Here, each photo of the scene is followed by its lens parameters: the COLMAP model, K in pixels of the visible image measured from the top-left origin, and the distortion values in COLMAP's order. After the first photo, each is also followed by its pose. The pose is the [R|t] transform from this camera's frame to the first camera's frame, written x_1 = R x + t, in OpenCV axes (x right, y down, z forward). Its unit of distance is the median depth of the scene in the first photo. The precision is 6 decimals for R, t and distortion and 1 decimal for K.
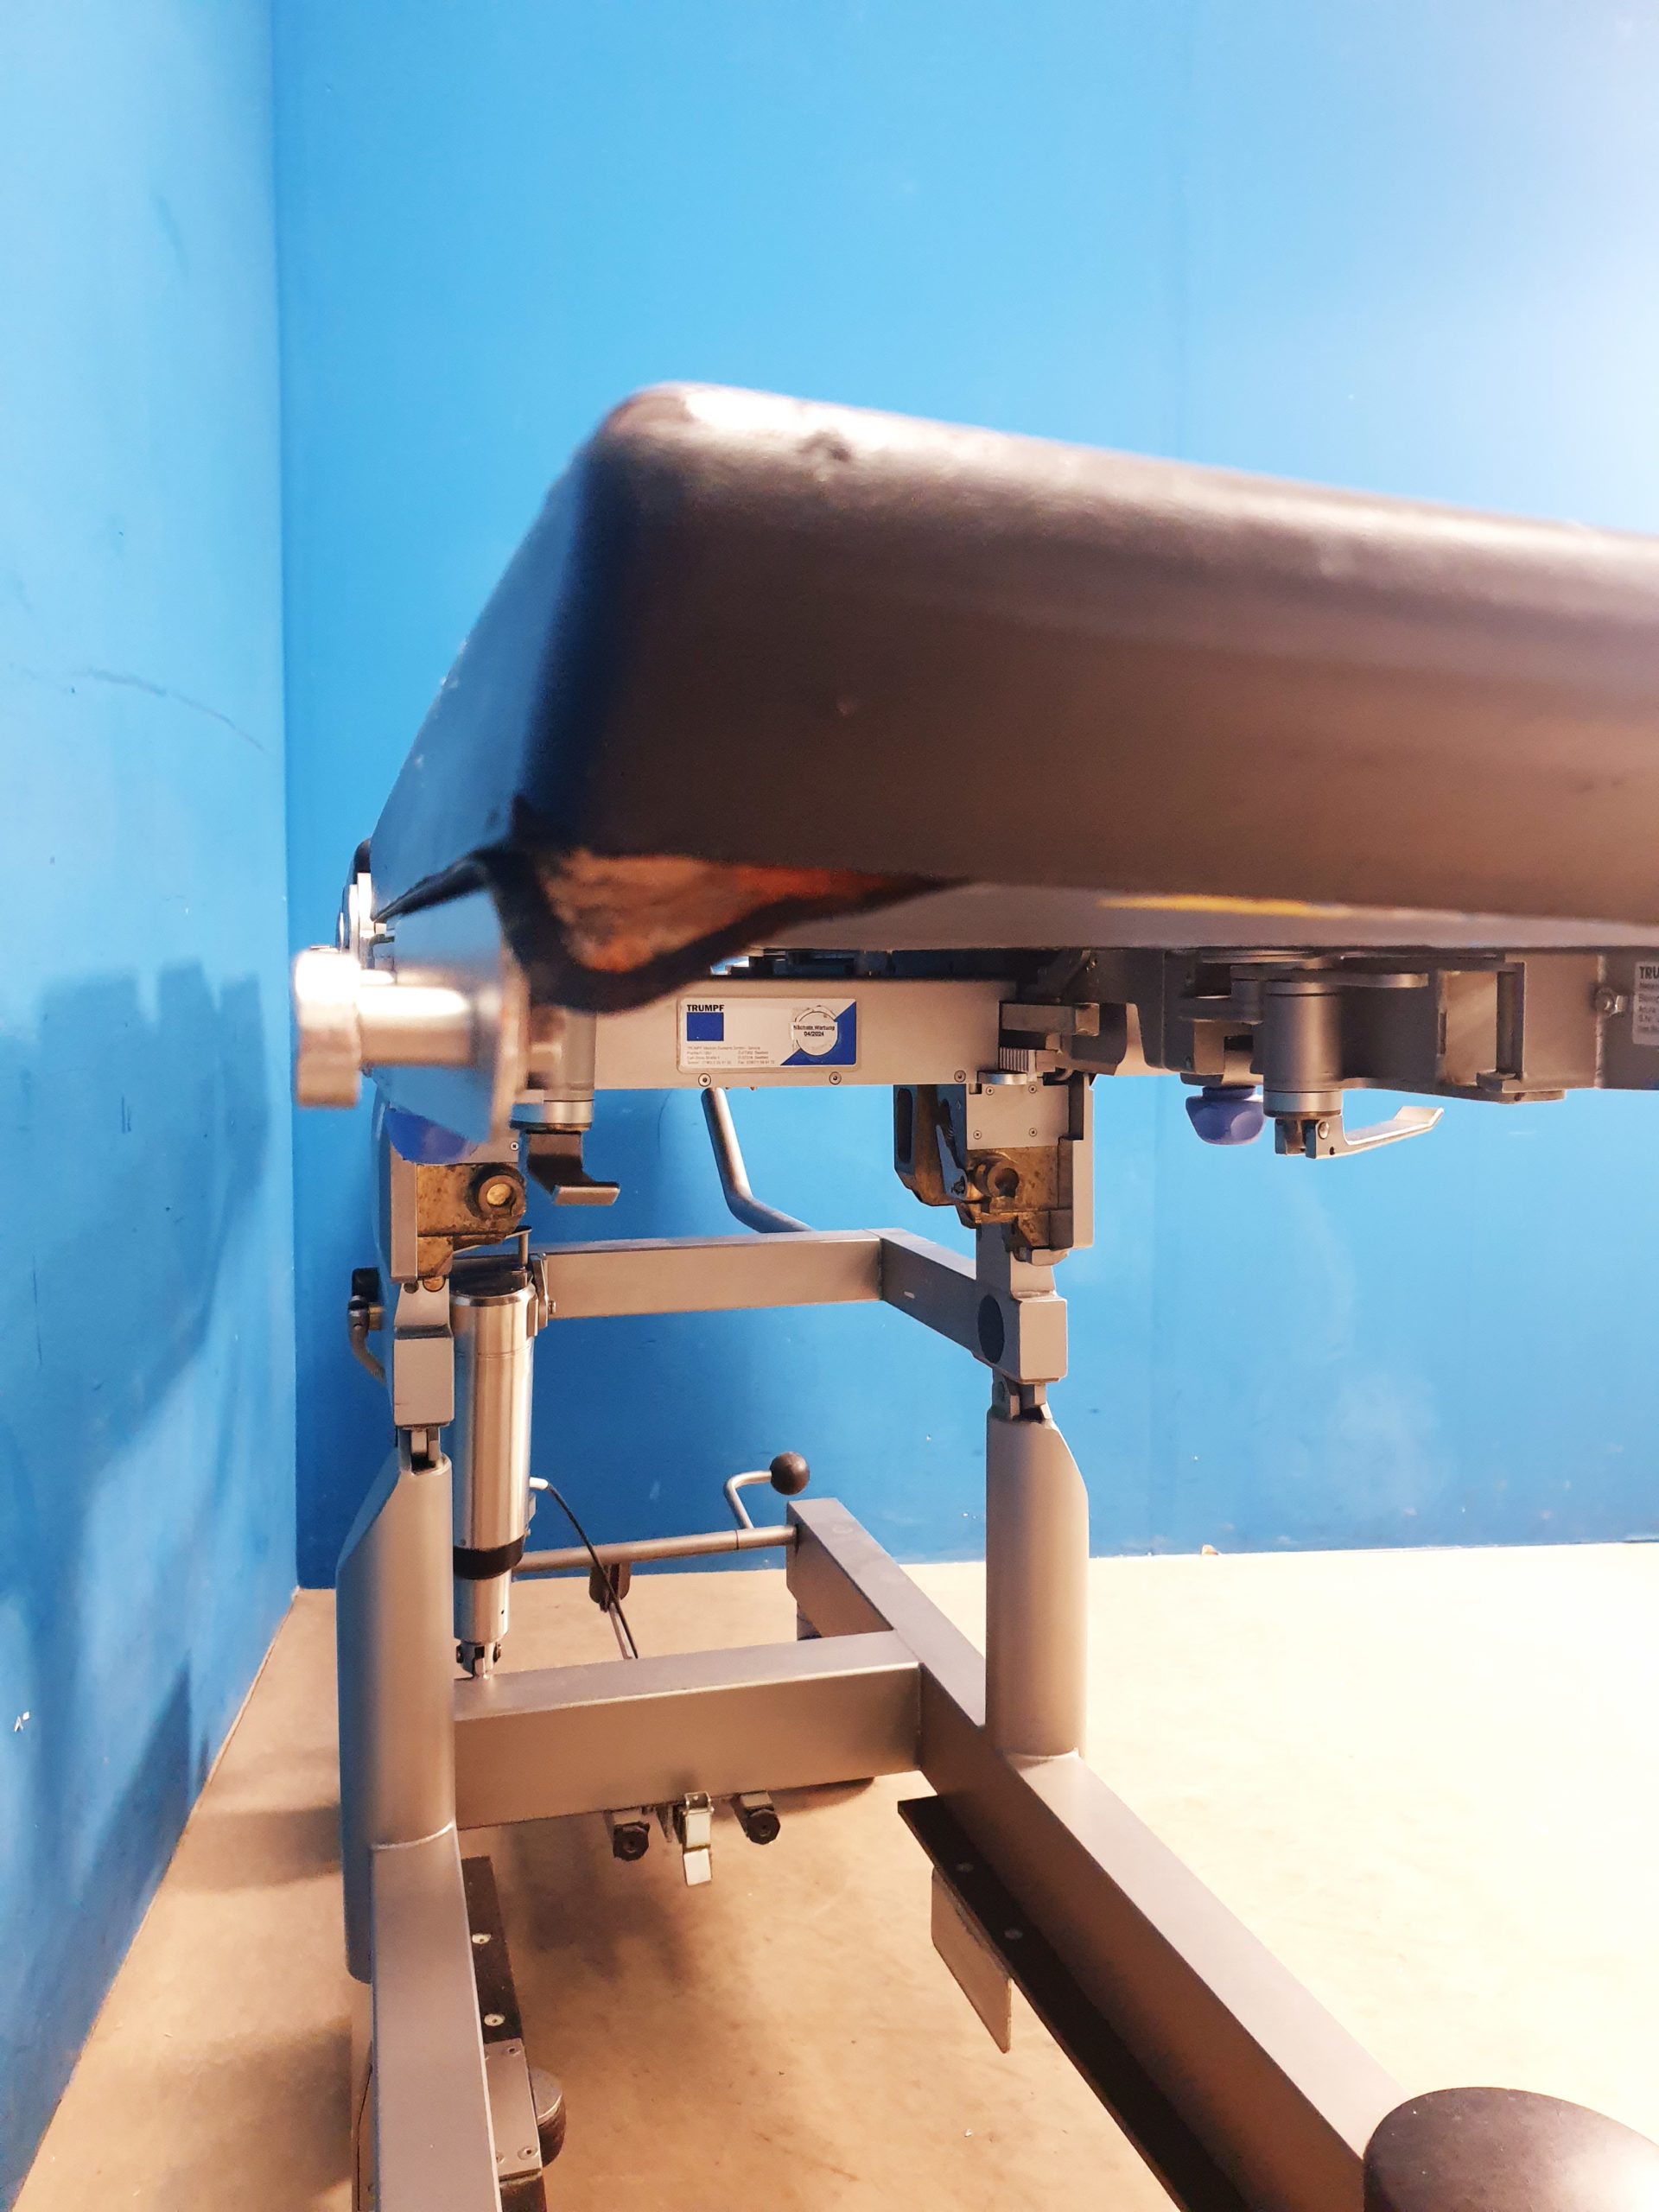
lens RADIAL K [[1689.9, 0, 807.8], [0, 1689.9, 1119.9], [0, 0, 1]] dist [-0.001721, 0.006247]
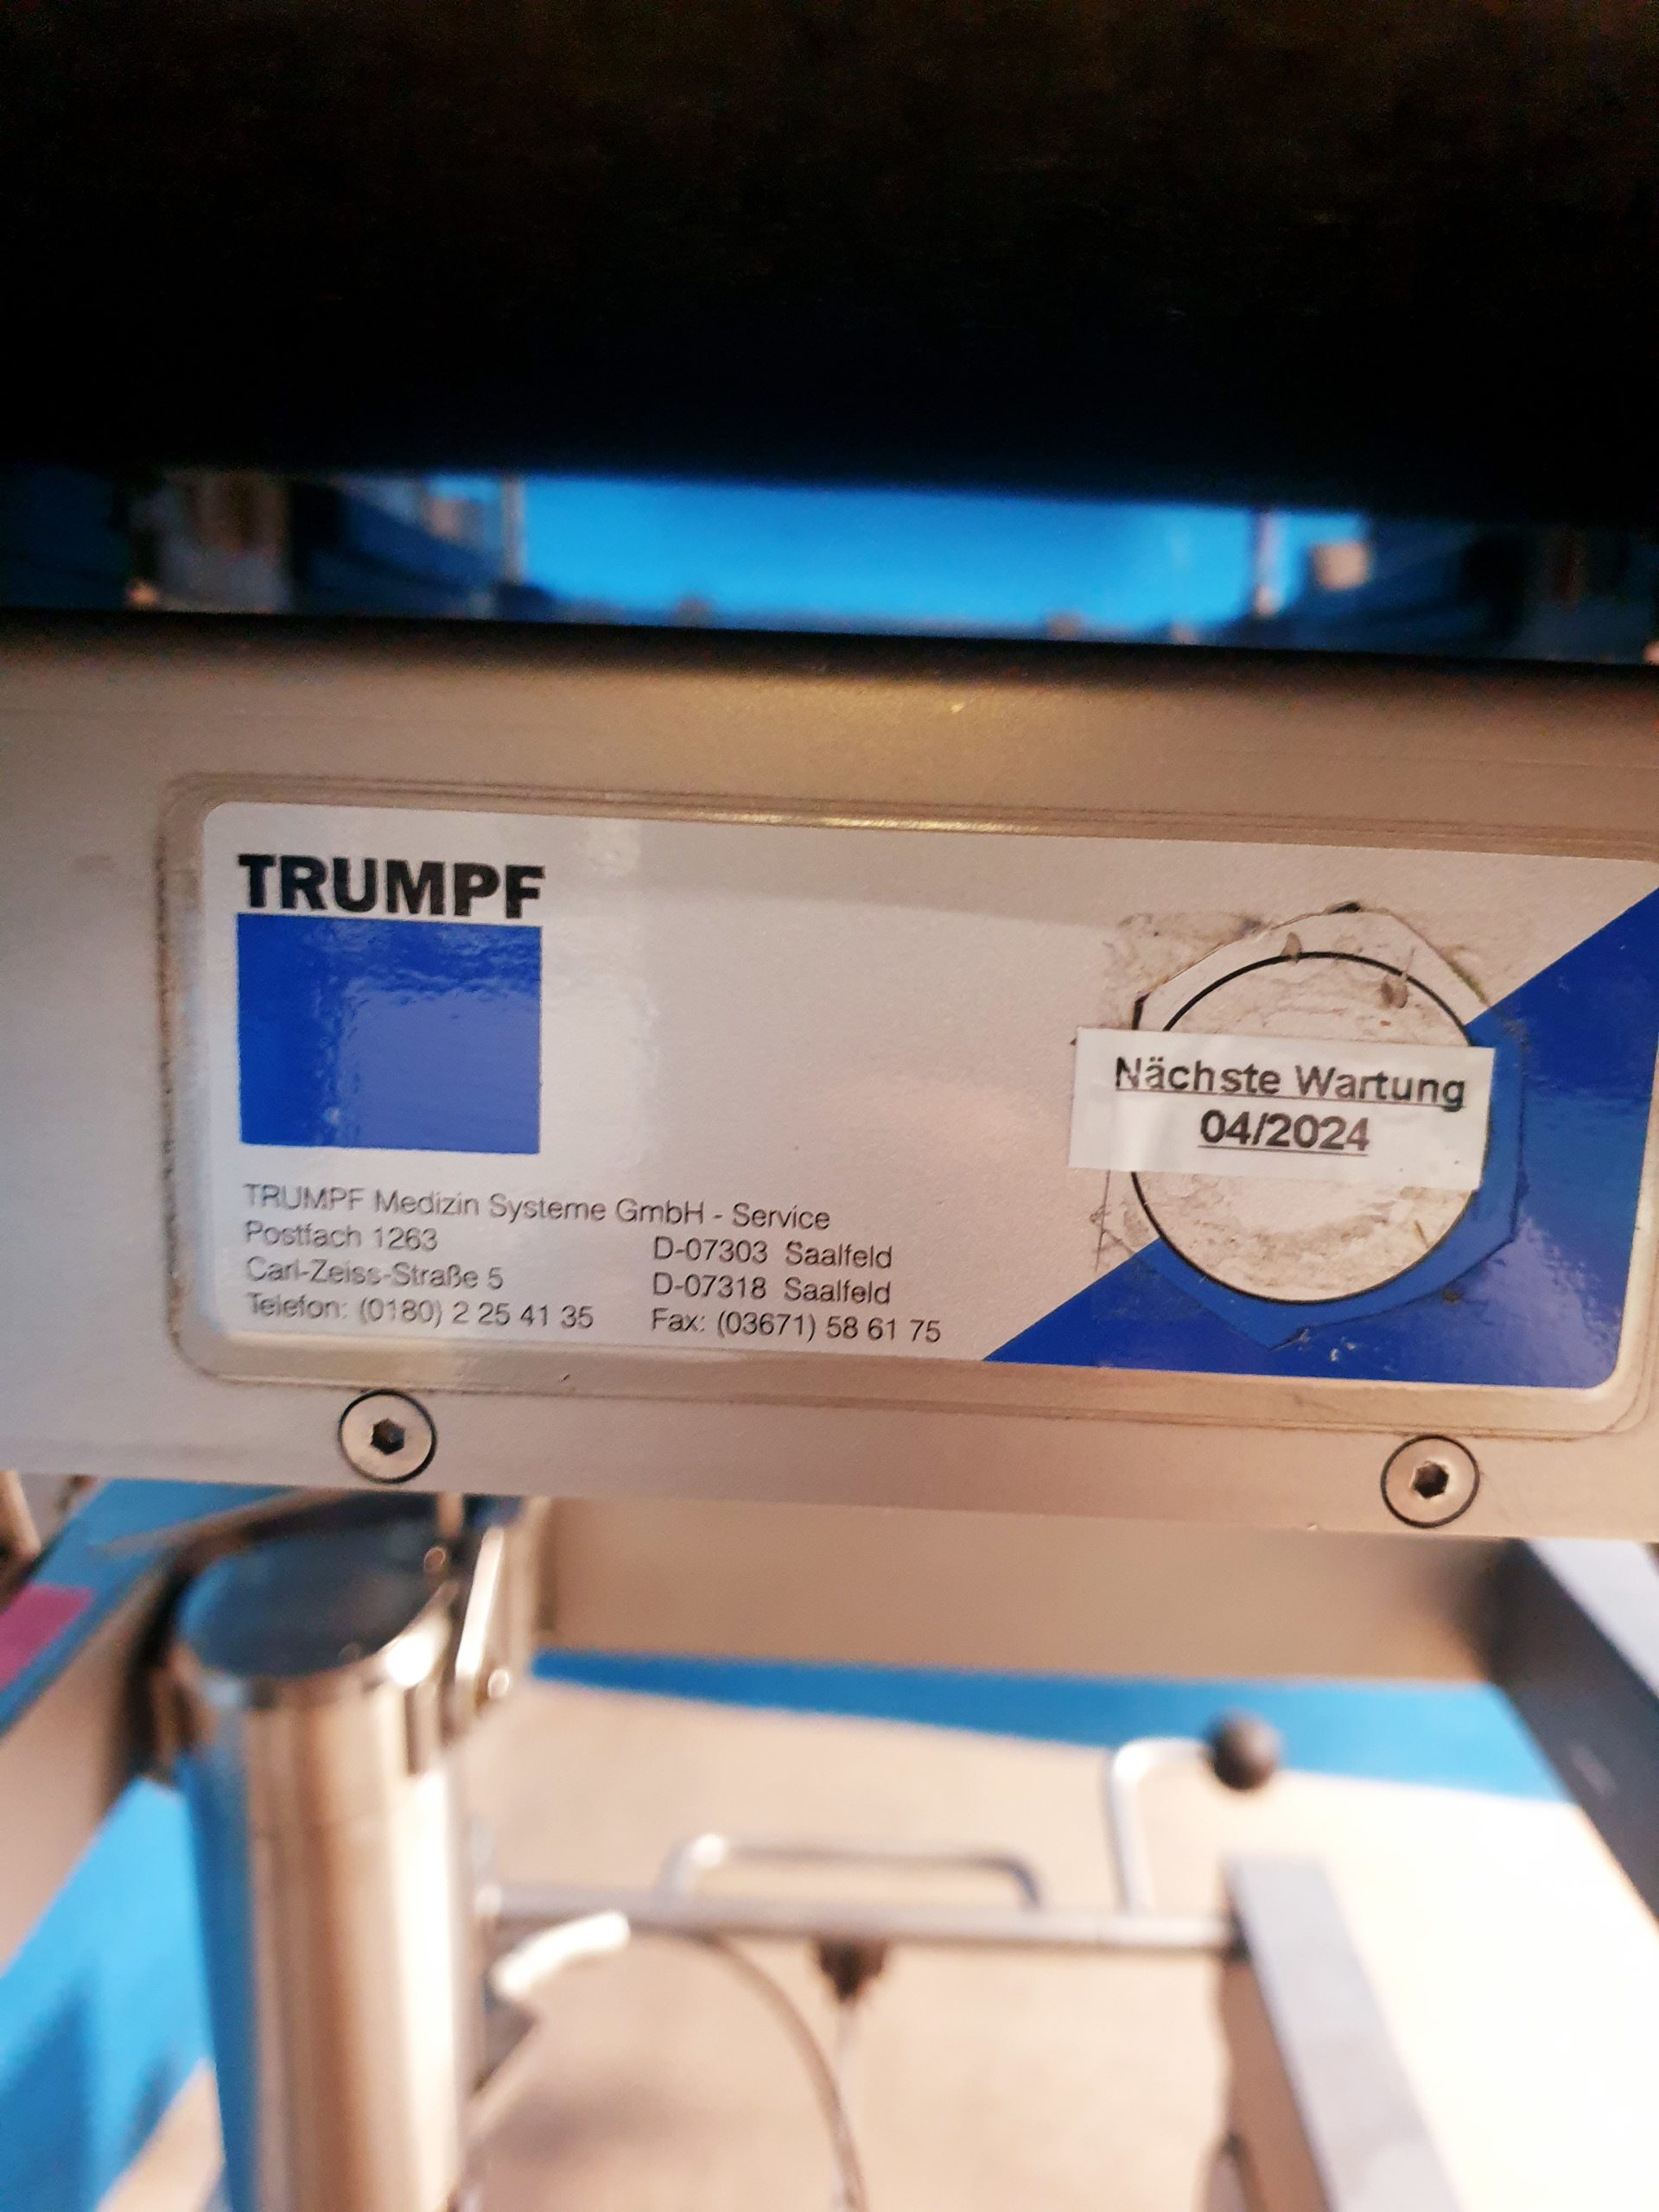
lens RADIAL K [[1689.9, 0, 807.8], [0, 1689.9, 1119.9], [0, 0, 1]] dist [-0.001721, 0.006247]
pose [[0.946978, 0.089069, -0.308707, 0.007568], [-0.057540, 0.992288, 0.109790, -0.054395], [0.316105, -0.086206, 0.944800, 0.749625]]
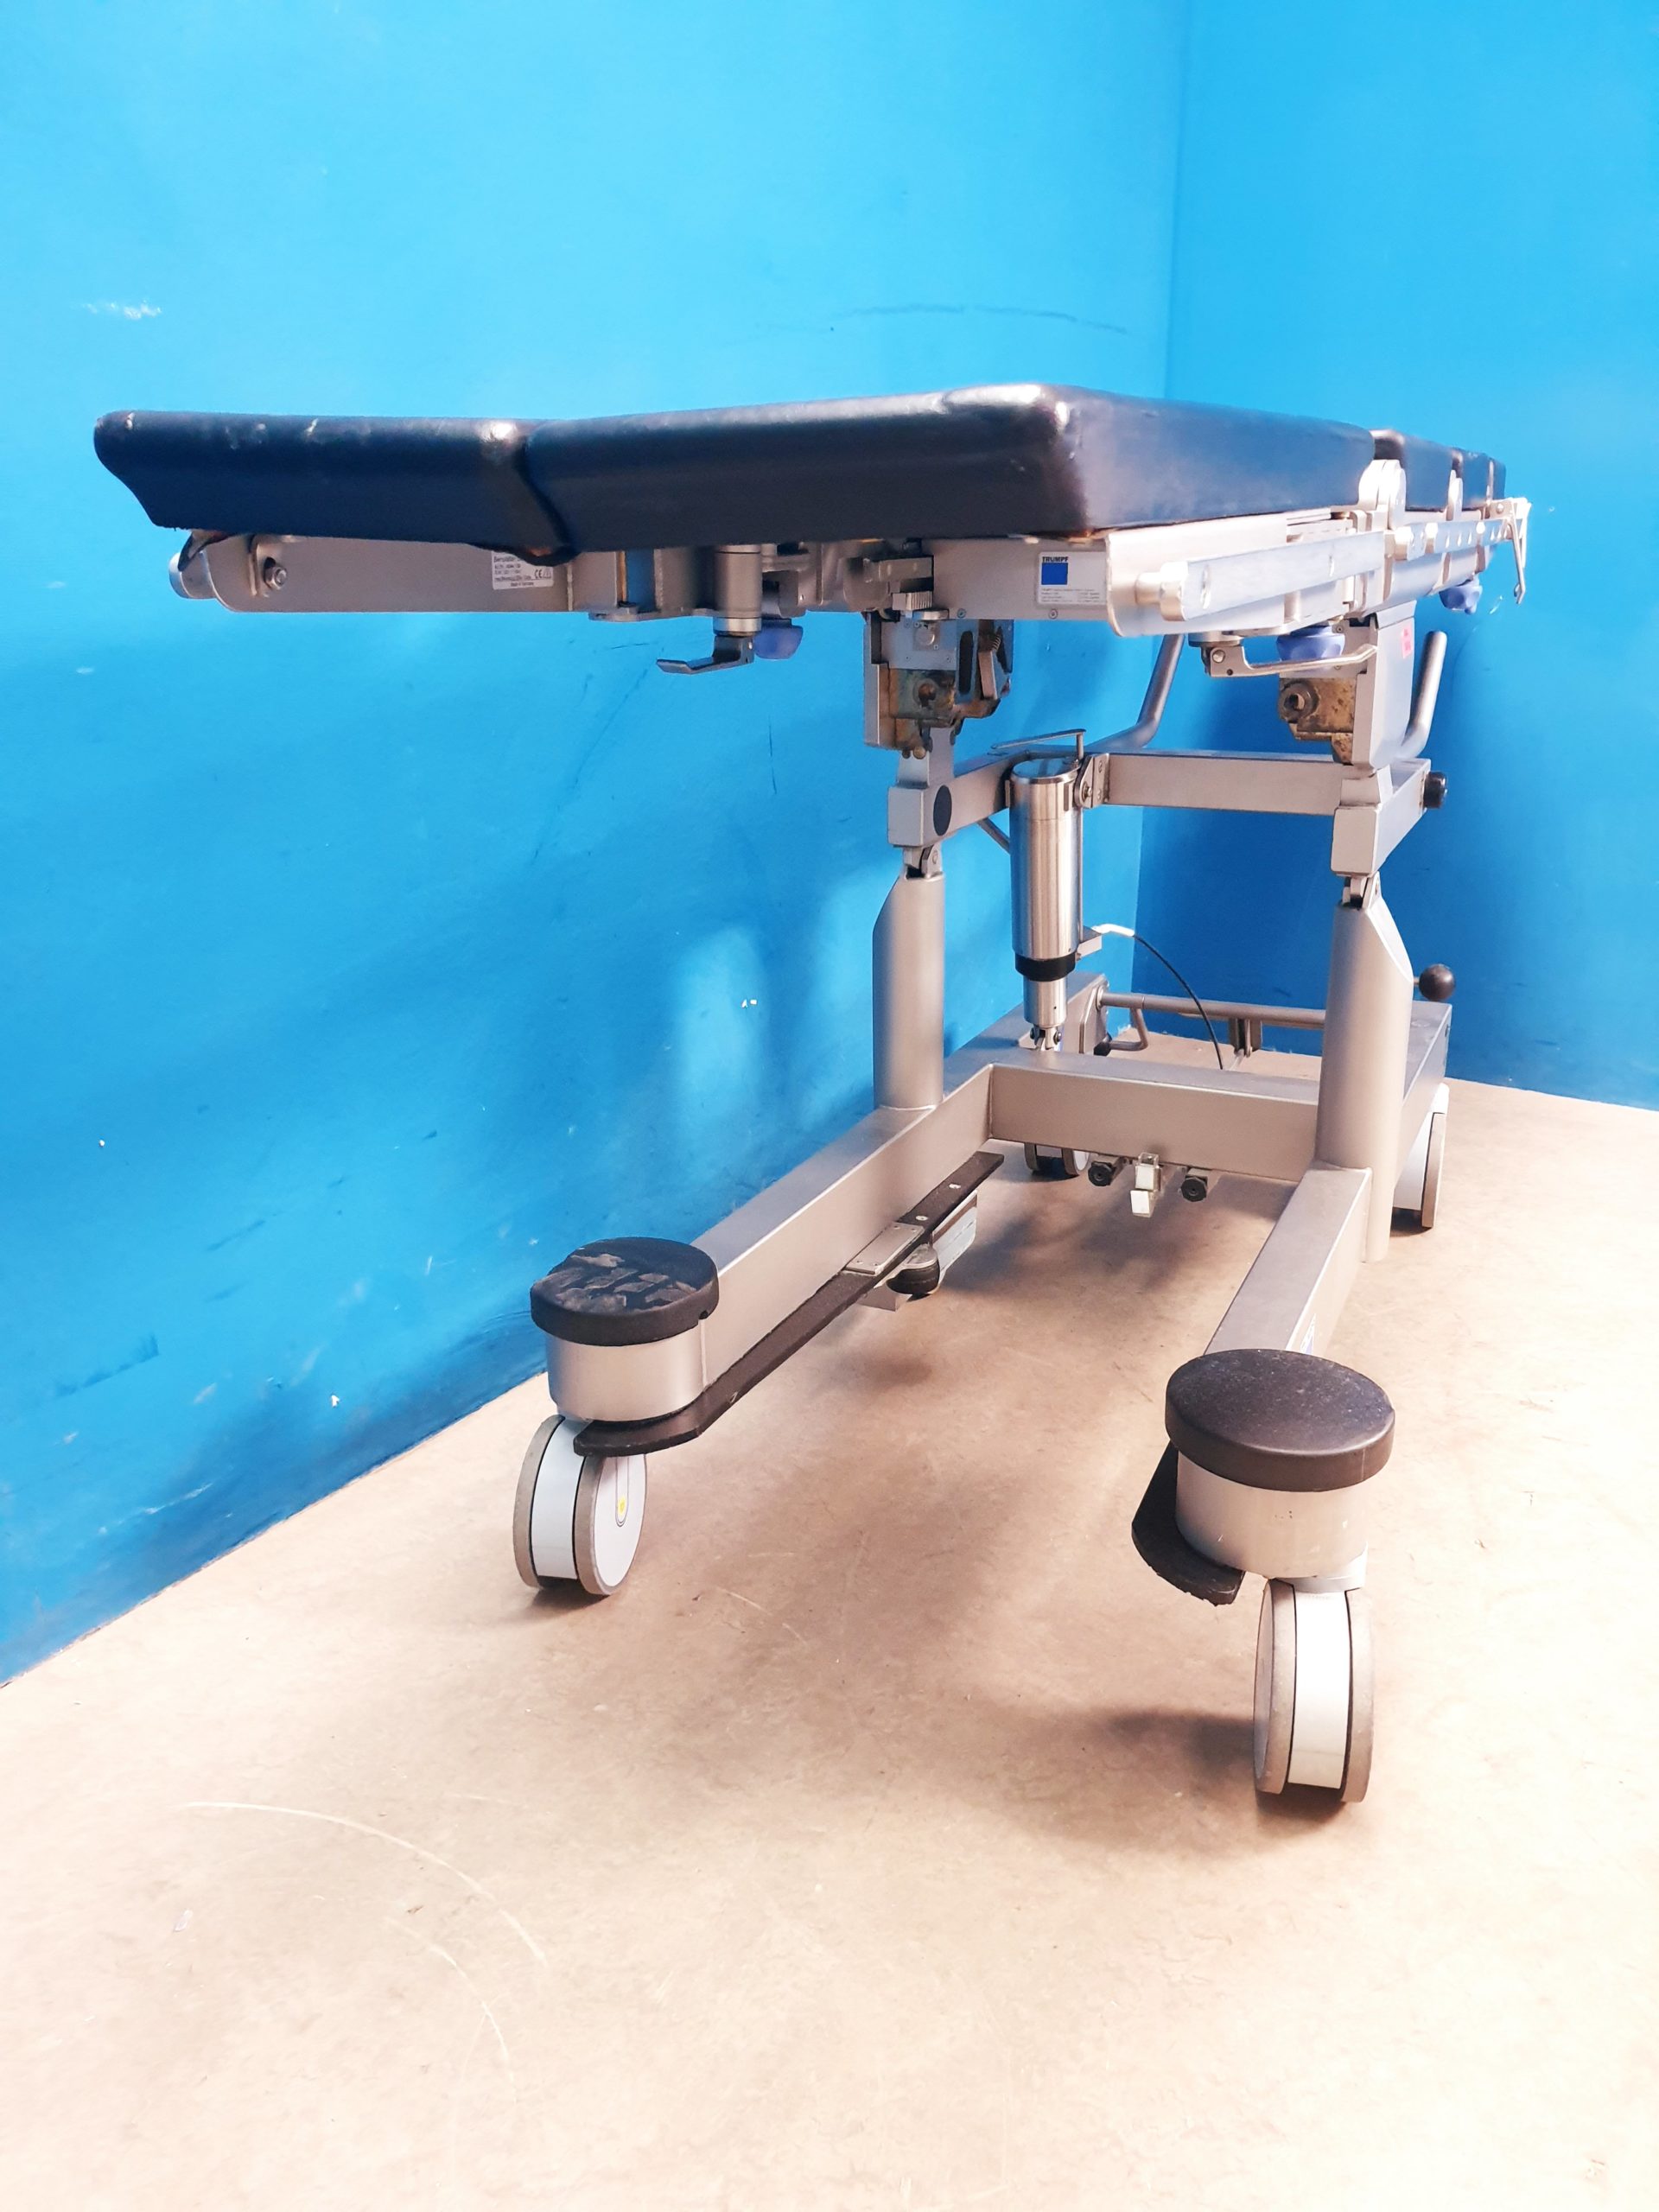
lens RADIAL K [[1689.9, 0, 807.8], [0, 1689.9, 1119.9], [0, 0, 1]] dist [-0.001721, 0.006247]
pose [[0.730889, 0.201809, -0.651978, 0.670004], [-0.029011, 0.963606, 0.265747, 0.013061], [0.681880, -0.175317, 0.710144, -0.180934]]
